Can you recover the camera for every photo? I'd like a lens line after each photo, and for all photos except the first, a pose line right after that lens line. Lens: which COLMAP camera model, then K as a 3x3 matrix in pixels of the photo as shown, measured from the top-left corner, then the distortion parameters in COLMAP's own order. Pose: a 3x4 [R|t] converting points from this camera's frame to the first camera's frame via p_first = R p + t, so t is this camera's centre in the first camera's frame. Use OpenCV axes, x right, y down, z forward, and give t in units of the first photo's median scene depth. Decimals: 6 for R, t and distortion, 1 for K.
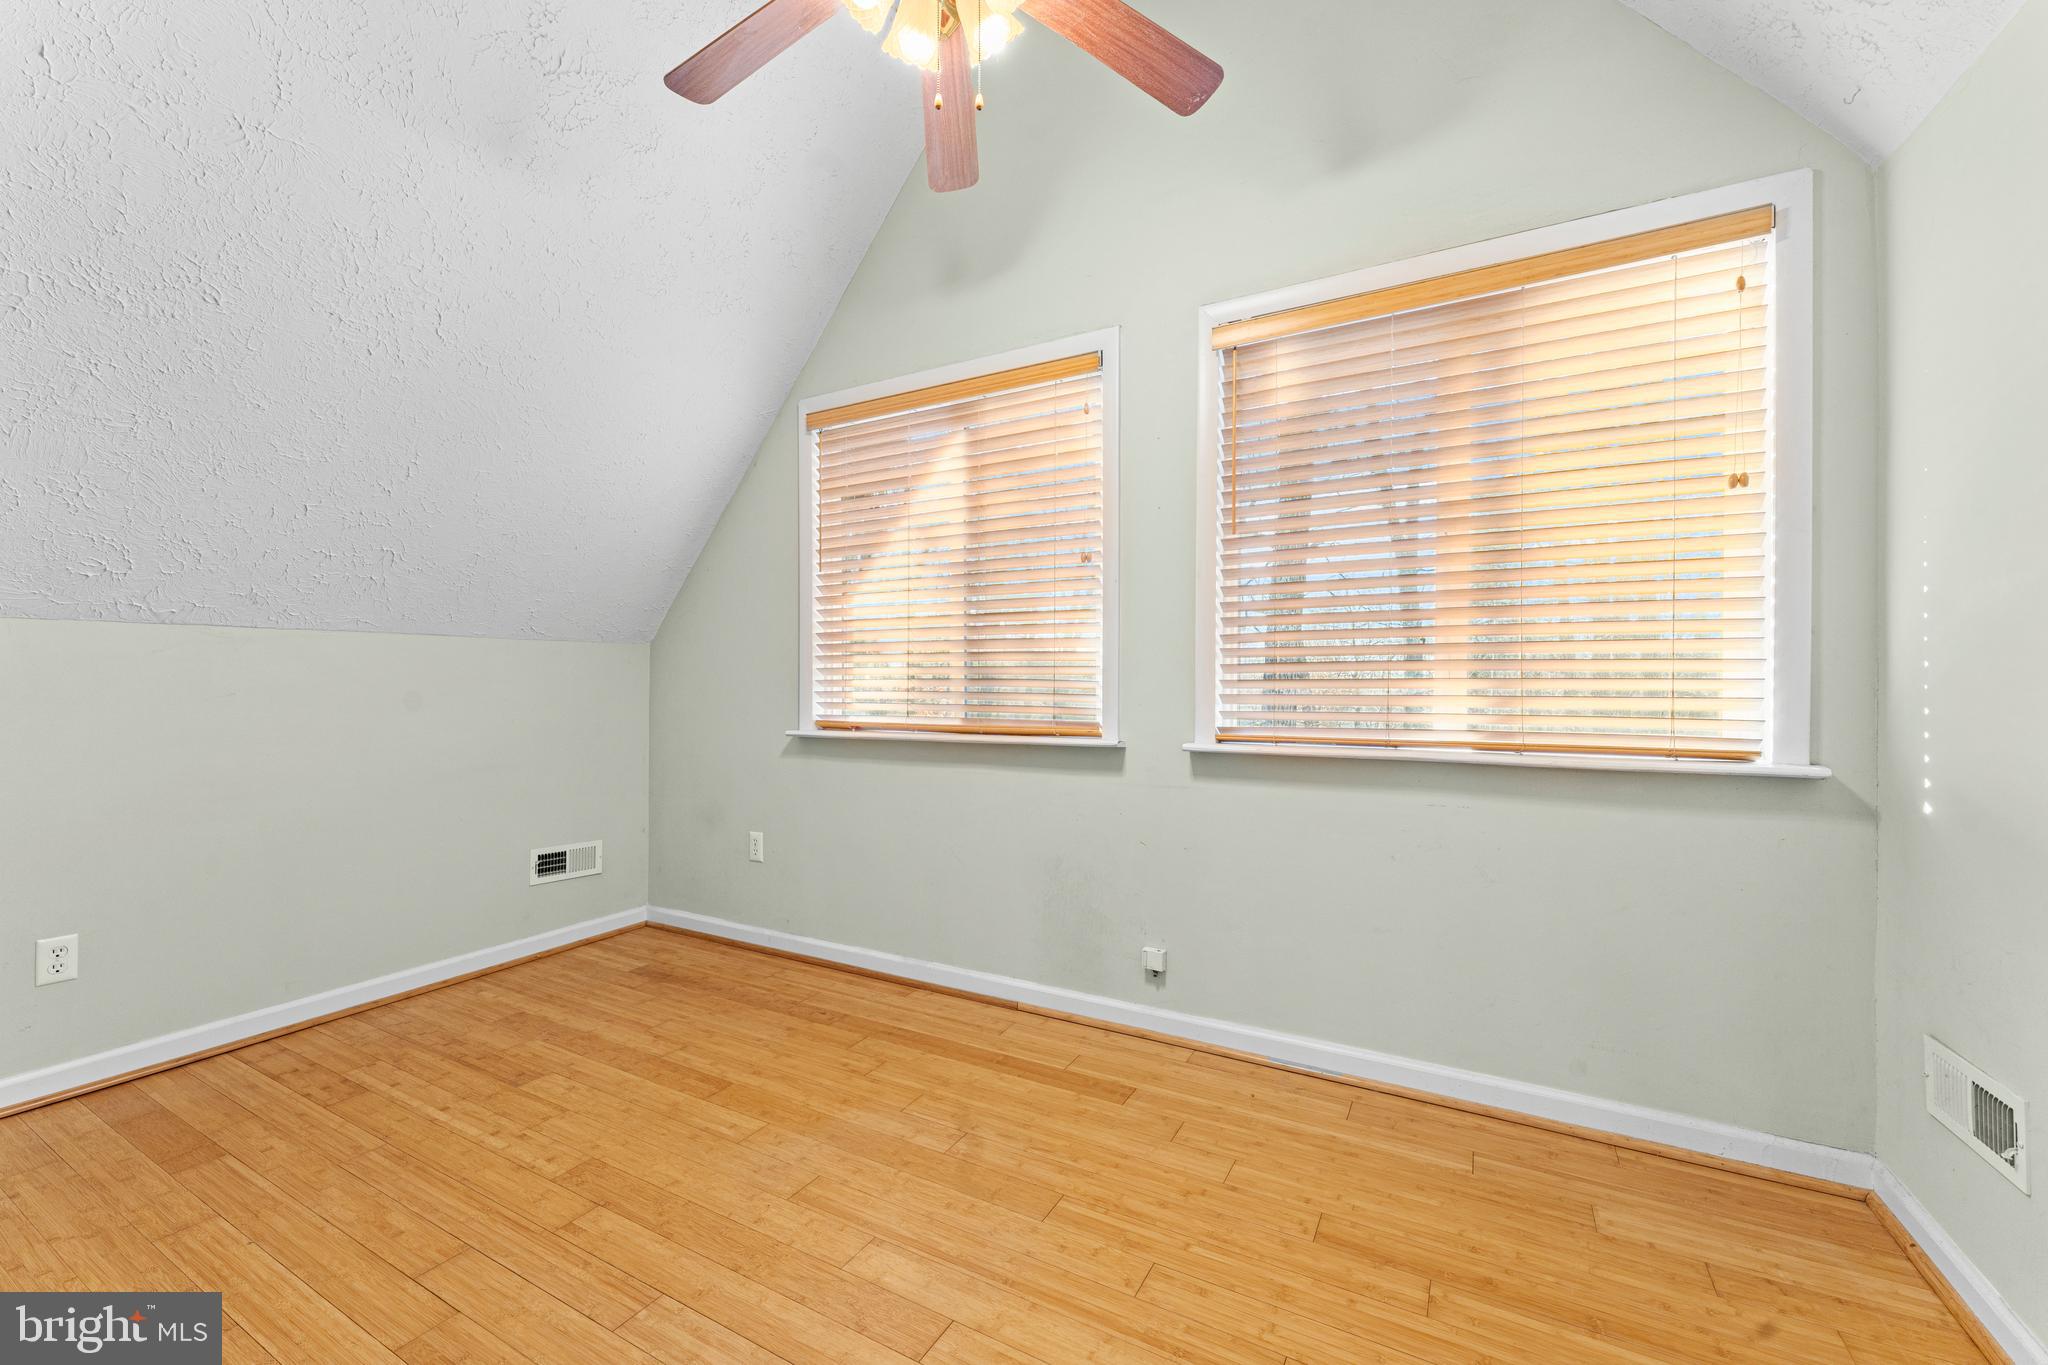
lens RADIAL K [[816.6, 0, 1018.6], [0, 816.6, 685.8], [0, 0, 1]] dist [0.001284, -0.000908]
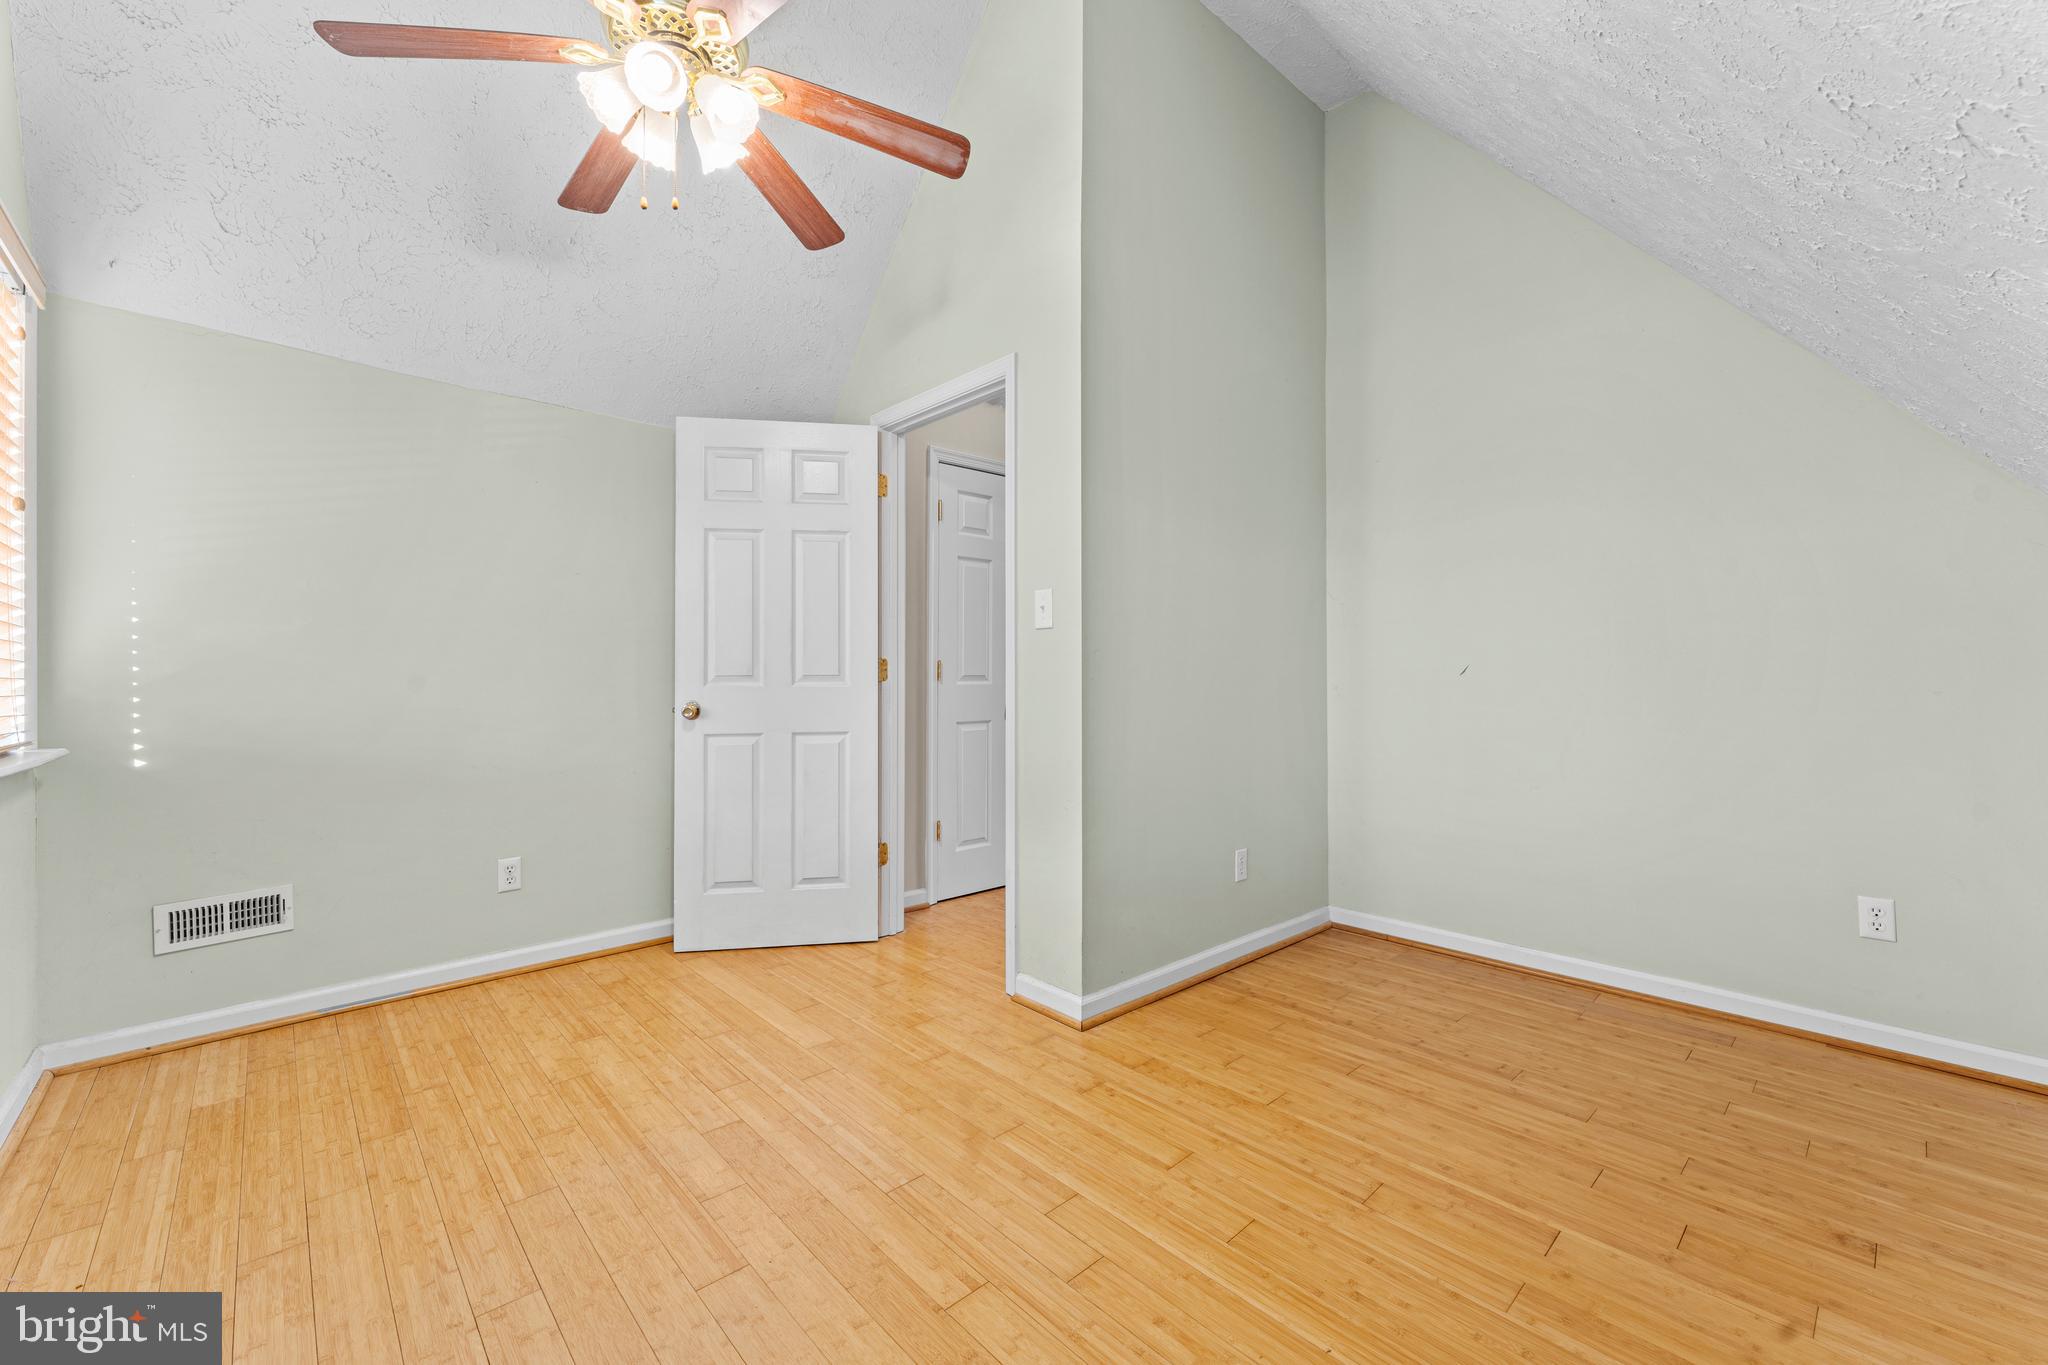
lens RADIAL K [[816.6, 0, 1028.9], [0, 816.6, 677.9], [0, 0, 1]] dist [0.001284, -0.000908]
pose [[-0.953949, 0.002922, 0.299955, -0.920924], [0.003597, 0.999992, 0.001698, -0.005932], [-0.299948, 0.002699, -0.953952, 1.922963]]
